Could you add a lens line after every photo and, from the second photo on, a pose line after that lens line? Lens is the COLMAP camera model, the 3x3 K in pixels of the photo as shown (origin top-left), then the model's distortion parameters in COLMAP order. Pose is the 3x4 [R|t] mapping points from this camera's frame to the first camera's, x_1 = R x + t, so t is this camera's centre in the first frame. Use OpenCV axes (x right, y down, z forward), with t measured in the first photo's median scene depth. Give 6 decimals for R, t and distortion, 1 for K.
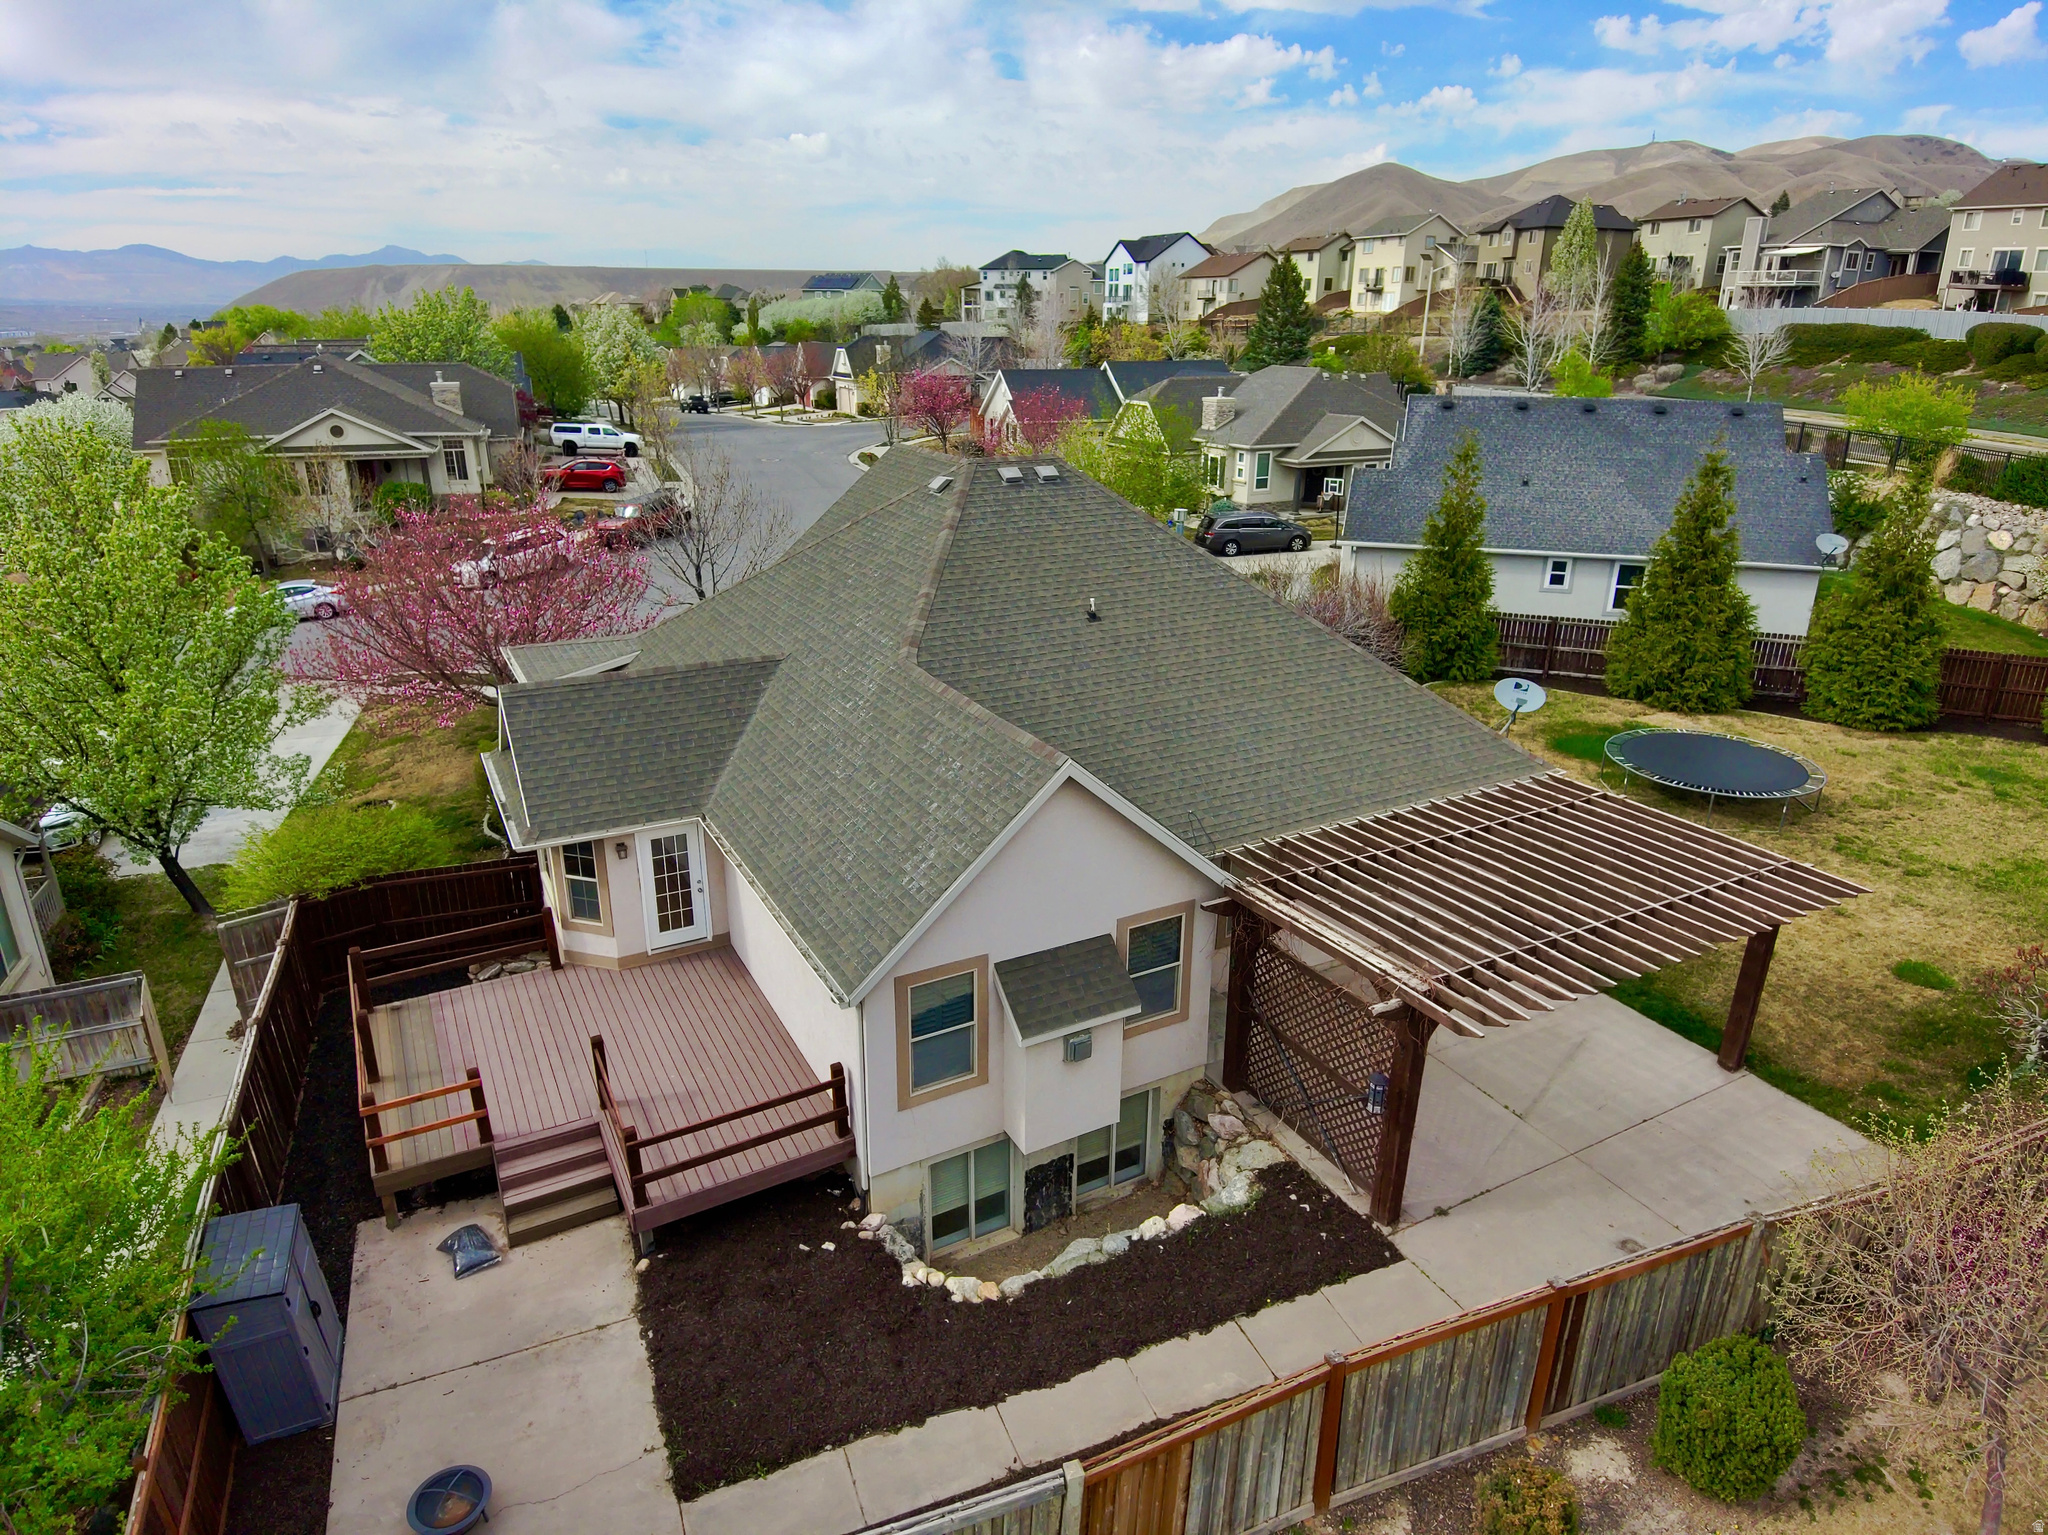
lens RADIAL K [[1207.1, 0, 1031.1], [0, 1207.1, 756.9], [0, 0, 1]] dist [0.084012, -0.112856]
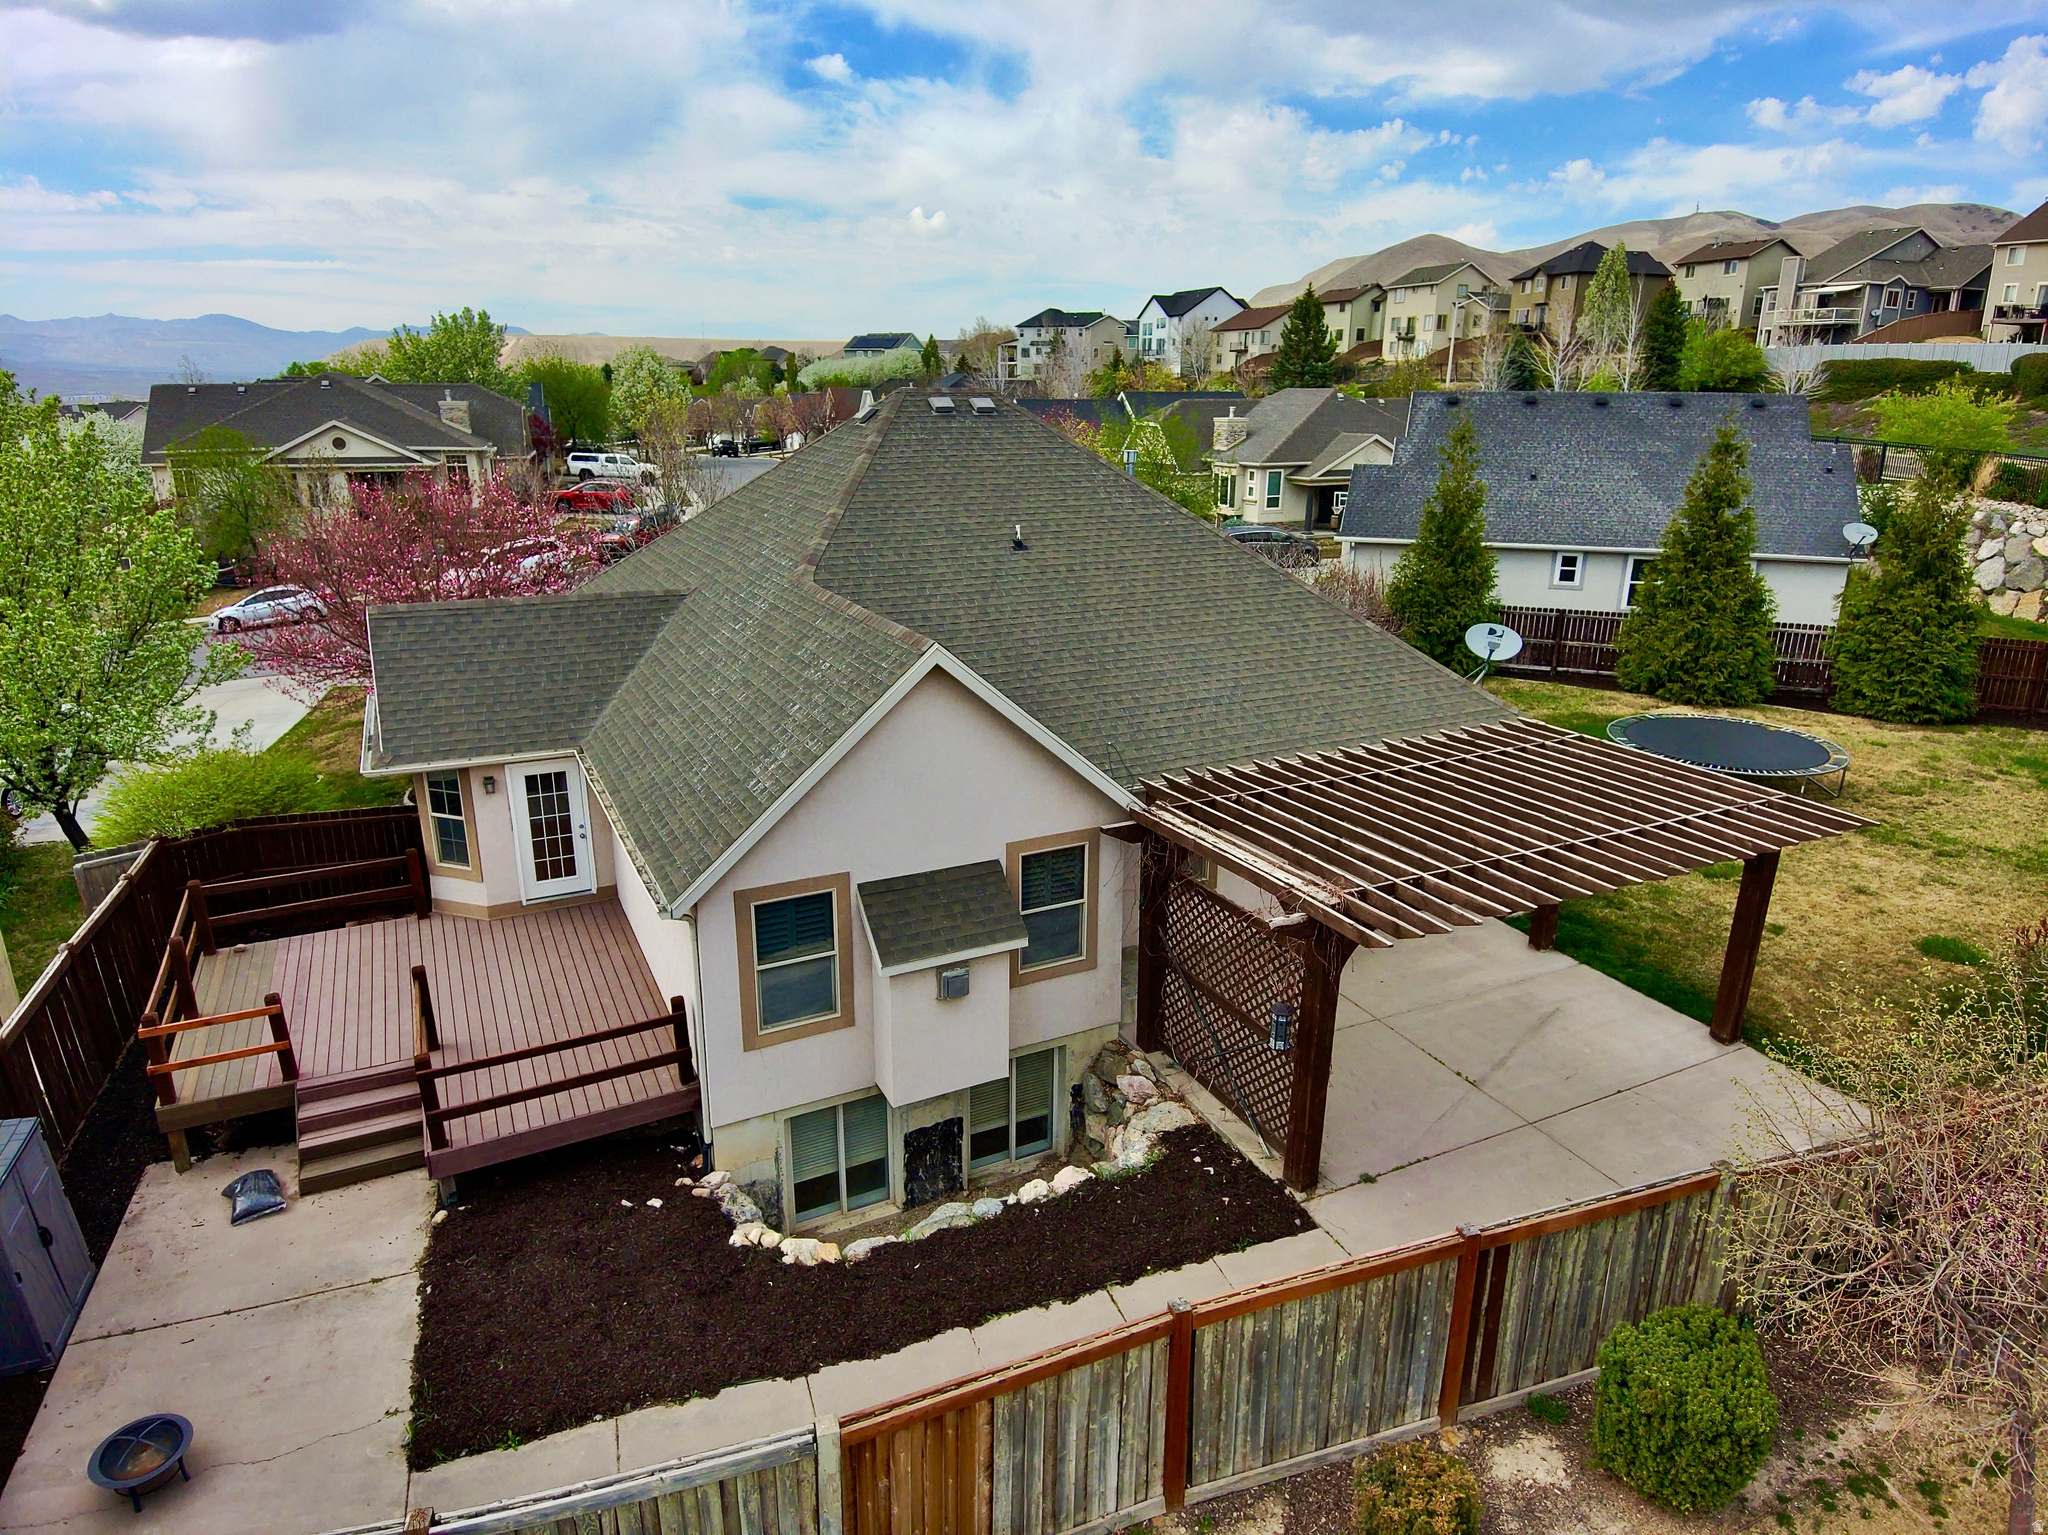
lens RADIAL K [[1207.1, 0, 1031.1], [0, 1207.1, 756.9], [0, 0, 1]] dist [0.084012, -0.112856]
pose [[0.999356, 0.009436, -0.034630, 0.097323], [-0.011183, 0.998656, -0.050612, 0.094349], [0.034106, 0.050967, 0.998118, 0.093826]]
